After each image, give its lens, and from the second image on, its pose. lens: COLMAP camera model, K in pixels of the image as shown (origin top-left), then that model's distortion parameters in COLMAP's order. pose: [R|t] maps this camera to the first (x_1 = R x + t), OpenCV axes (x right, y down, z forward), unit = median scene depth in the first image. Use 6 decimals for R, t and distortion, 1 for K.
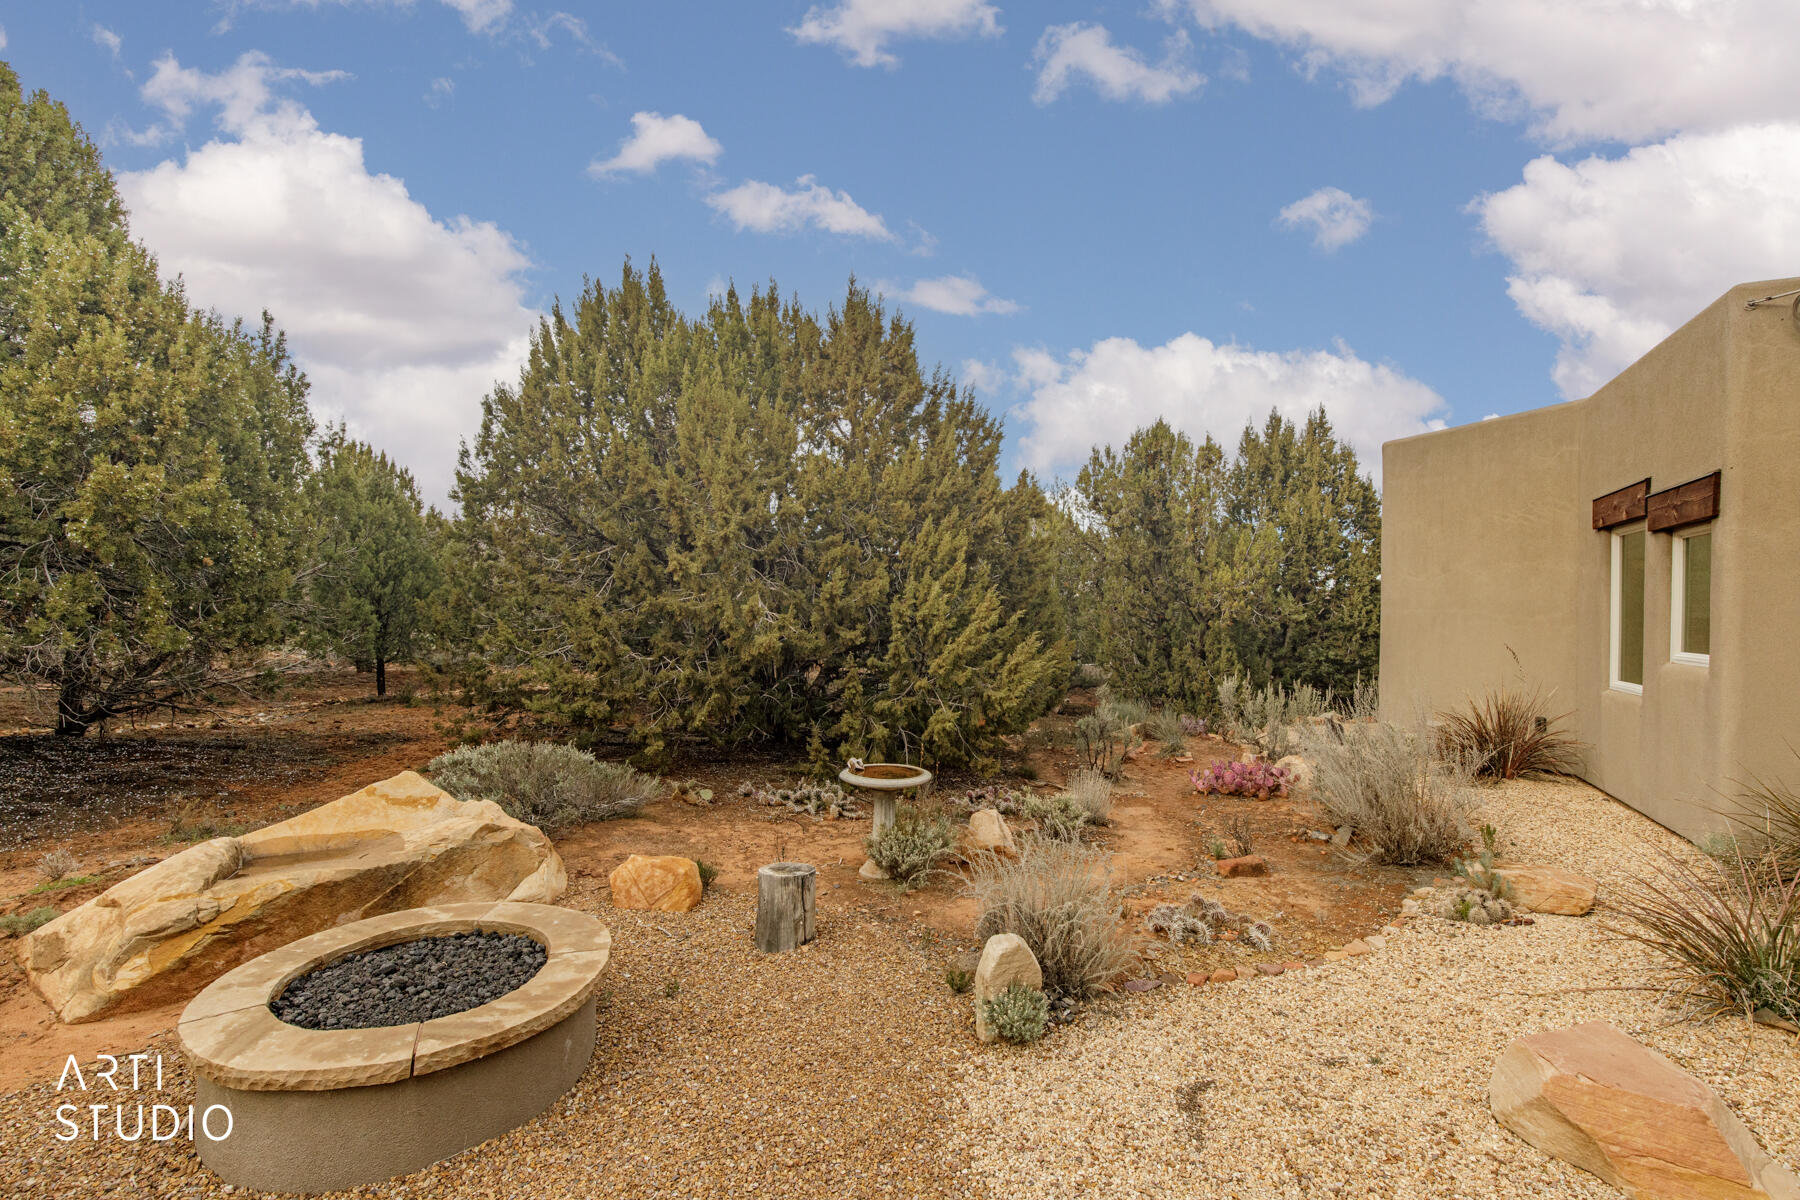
lens RADIAL K [[812.7, 0, 907.3], [0, 812.7, 608.9], [0, 0, 1]] dist [0.009004, -0.000417]
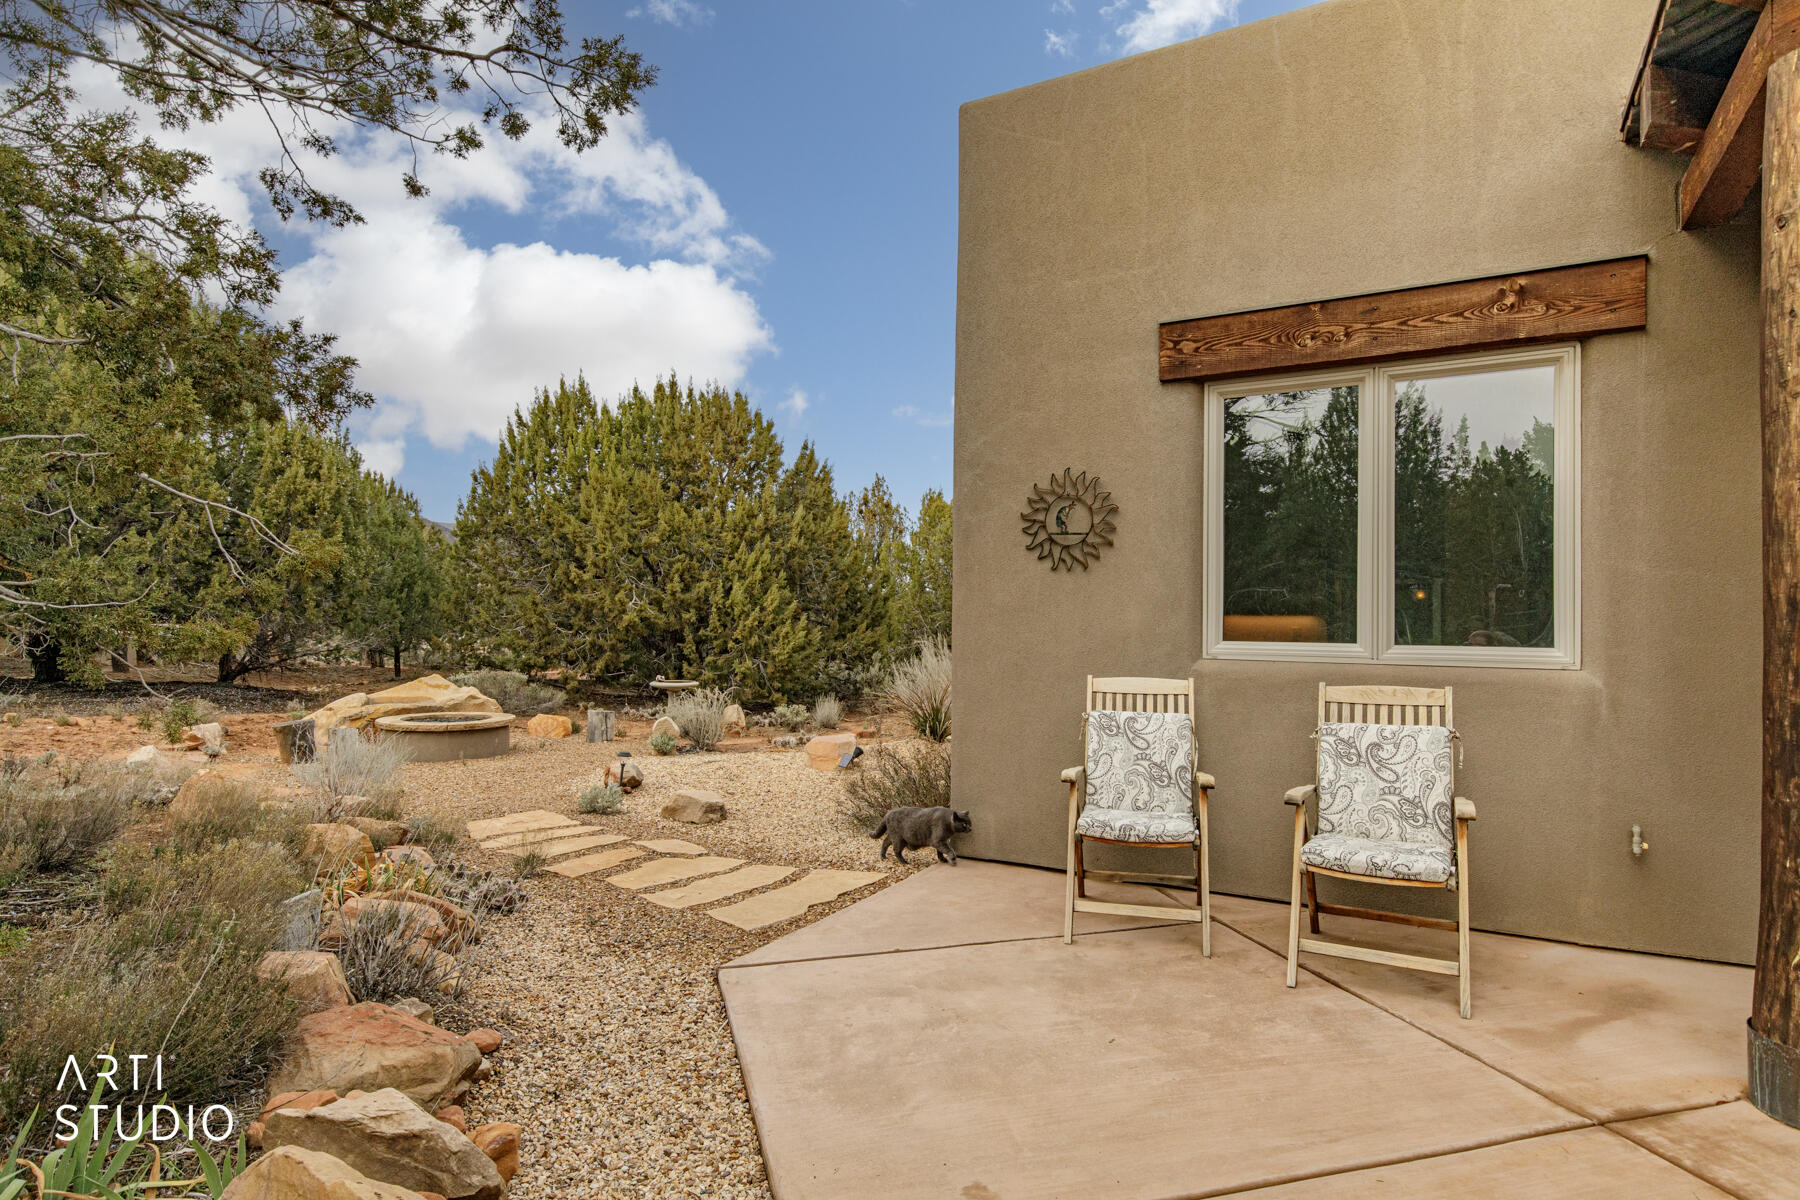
lens RADIAL K [[977.8, 0, 922.9], [0, 977.8, 615.3], [0, 0, 1]] dist [-0.000199, -0.001754]
pose [[0.998477, -0.007036, -0.054714, 0.533770], [0.006665, 0.999954, -0.006967, 0.049236], [0.054761, 0.006592, 0.998478, -0.989360]]
